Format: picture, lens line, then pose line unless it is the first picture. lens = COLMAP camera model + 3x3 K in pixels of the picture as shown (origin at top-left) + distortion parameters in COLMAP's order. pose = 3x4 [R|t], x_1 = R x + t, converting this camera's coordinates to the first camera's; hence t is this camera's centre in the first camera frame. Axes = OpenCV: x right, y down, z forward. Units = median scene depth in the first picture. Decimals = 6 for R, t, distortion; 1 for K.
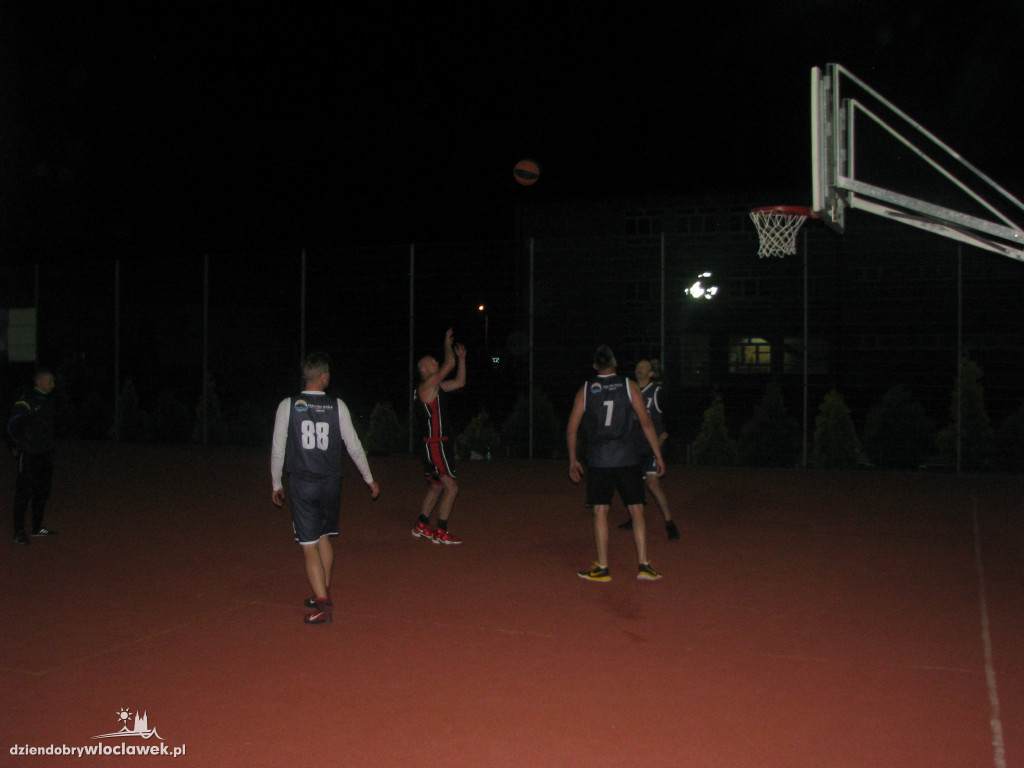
lens RADIAL K [[1168.5, 0, 520.2], [0, 1168.5, 385.3], [0, 0, 1]] dist [-0.101617, 0.000000]
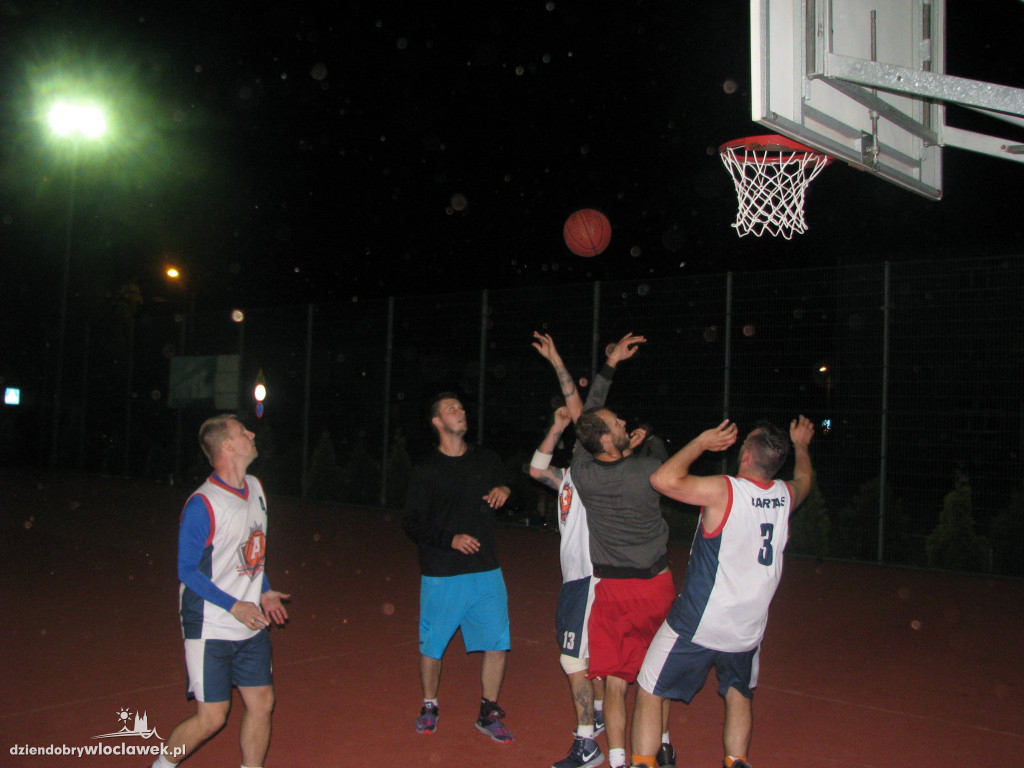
lens RADIAL K [[1168.5, 0, 502.6], [0, 1168.5, 385.3], [0, 0, 1]] dist [-0.101617, 0.000000]
pose [[0.951183, 0.017816, -0.308113, 0.114036], [-0.033545, 0.998386, -0.045828, -0.005805], [0.306799, 0.053927, 0.950245, 0.196249]]
